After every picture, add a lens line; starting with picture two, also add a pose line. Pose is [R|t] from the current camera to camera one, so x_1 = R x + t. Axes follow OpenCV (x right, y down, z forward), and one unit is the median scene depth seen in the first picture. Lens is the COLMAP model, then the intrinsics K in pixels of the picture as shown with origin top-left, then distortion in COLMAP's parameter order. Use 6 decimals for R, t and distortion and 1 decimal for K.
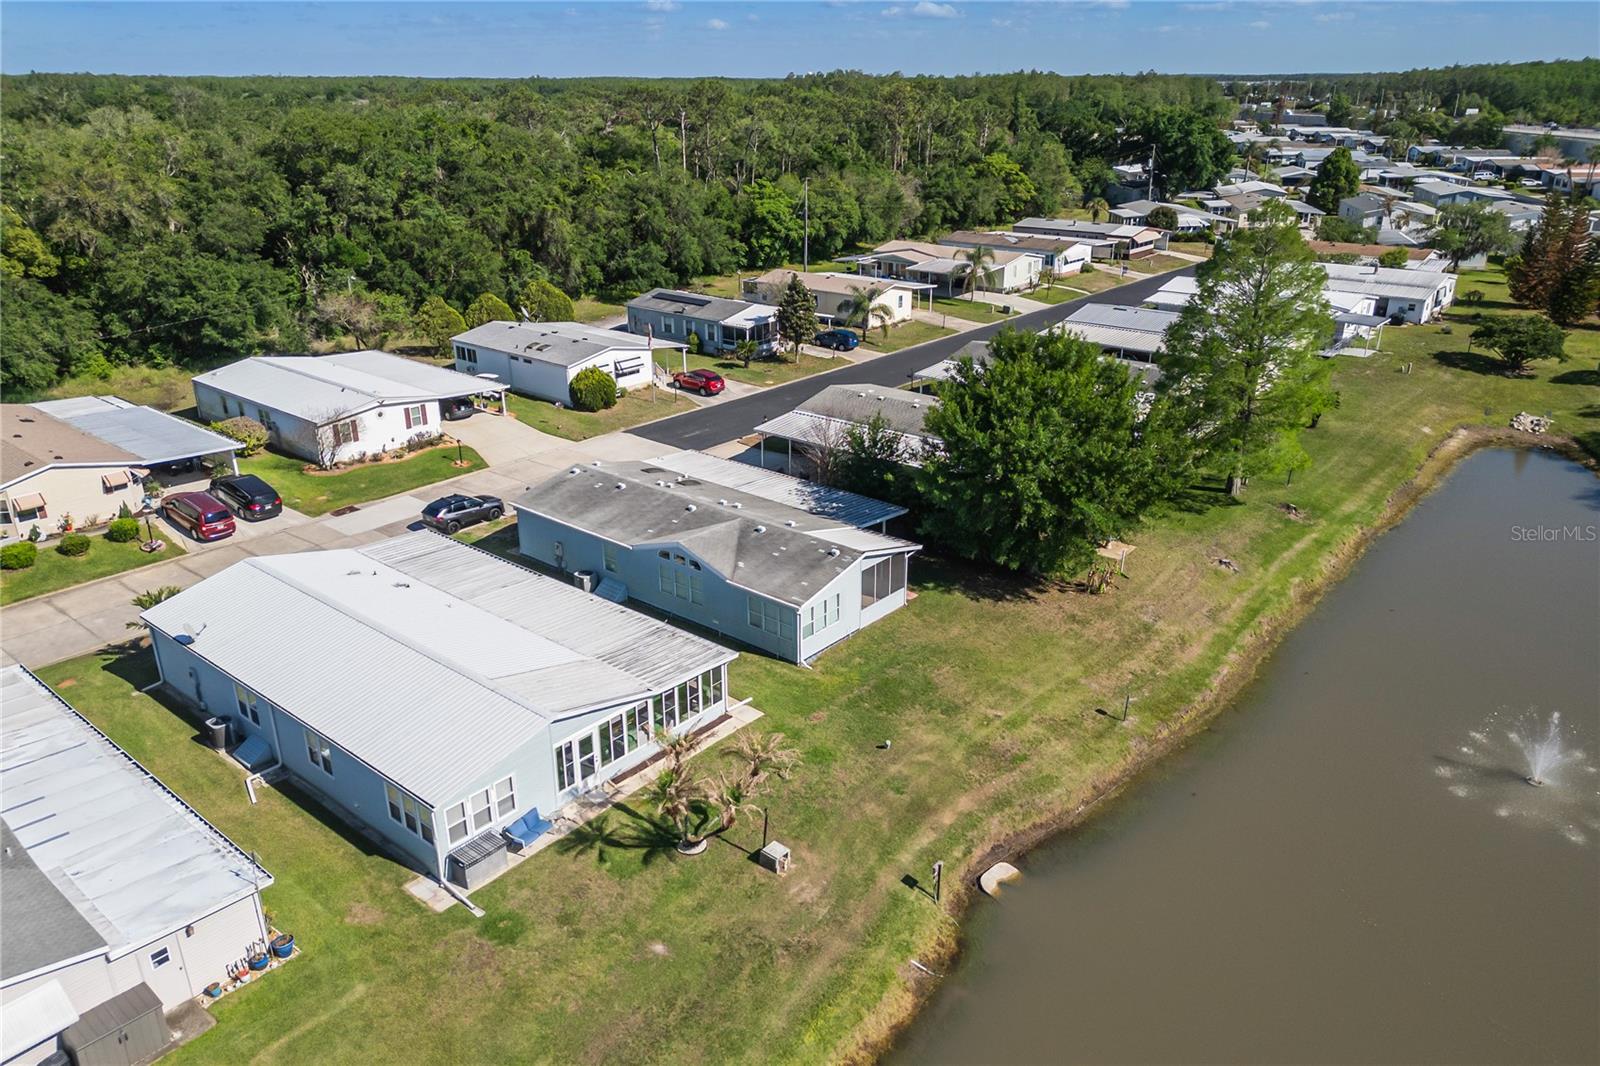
lens RADIAL K [[1132.3, 0, 800.3], [0, 1132.3, 552.3], [0, 0, 1]] dist [0.087838, -0.100992]
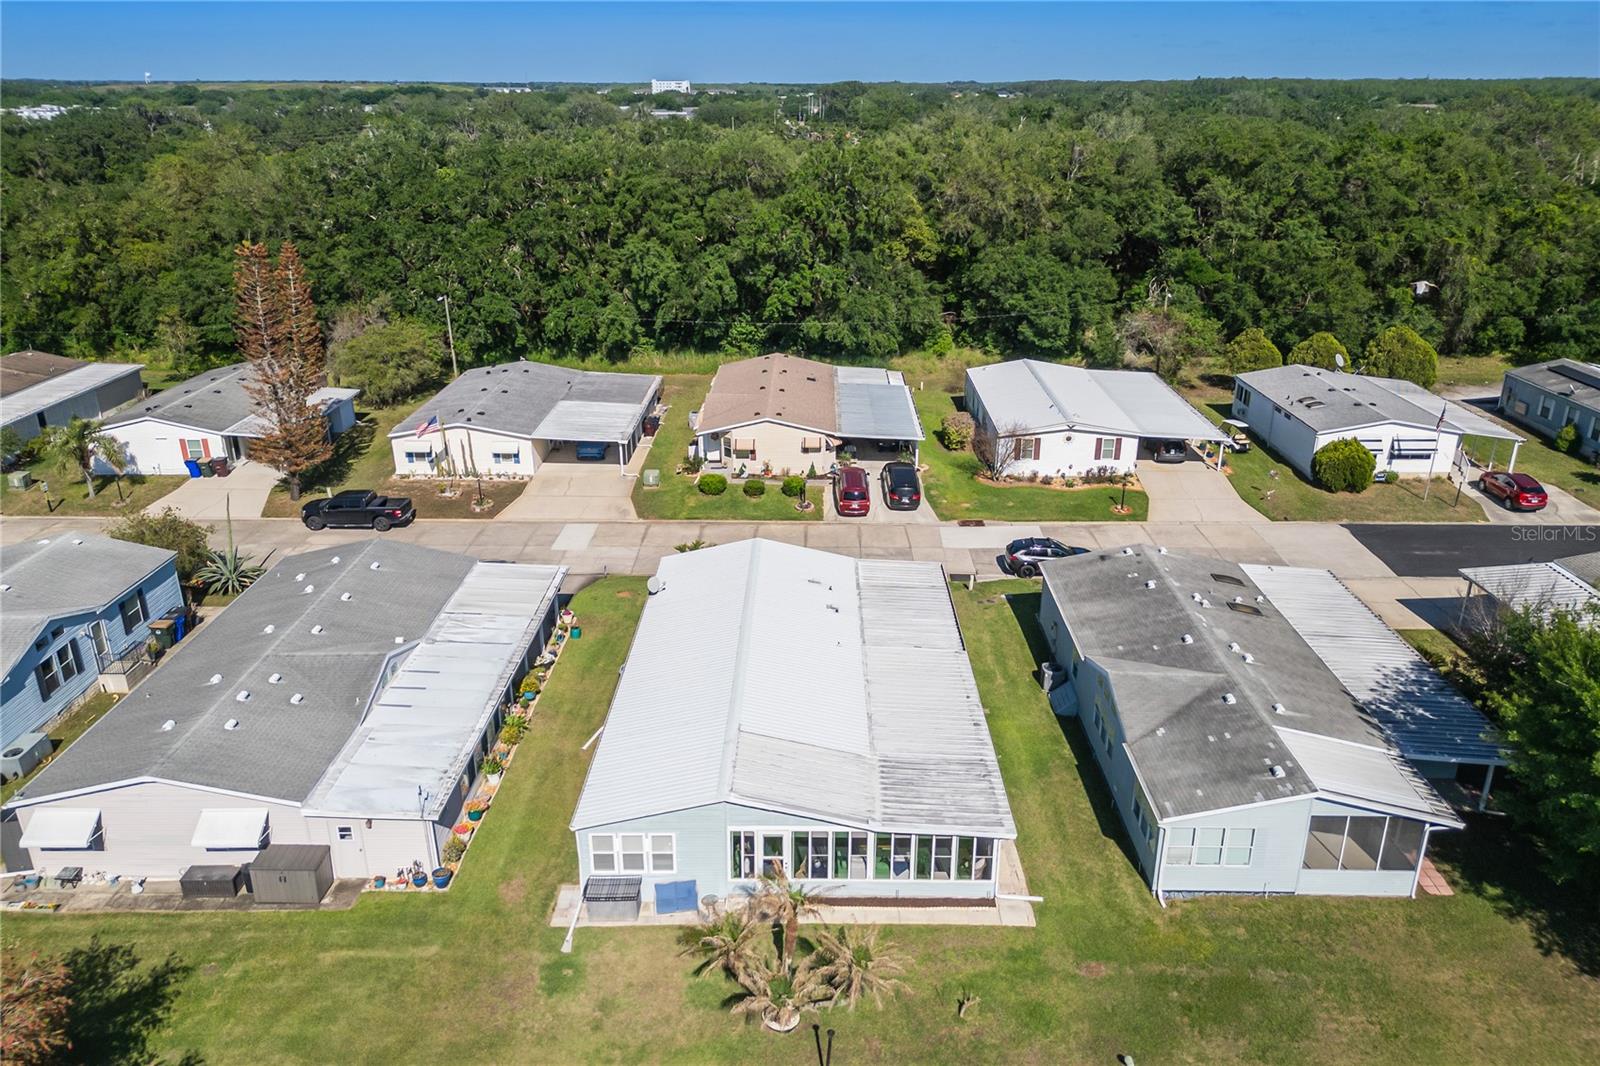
lens RADIAL K [[1132.3, 0, 800.3], [0, 1132.3, 552.3], [0, 0, 1]] dist [0.087838, -0.100992]
pose [[0.636693, 0.295633, -0.712196, 0.247536], [-0.297655, 0.946231, 0.126682, -0.104642], [0.711353, 0.131331, 0.690455, 0.238459]]
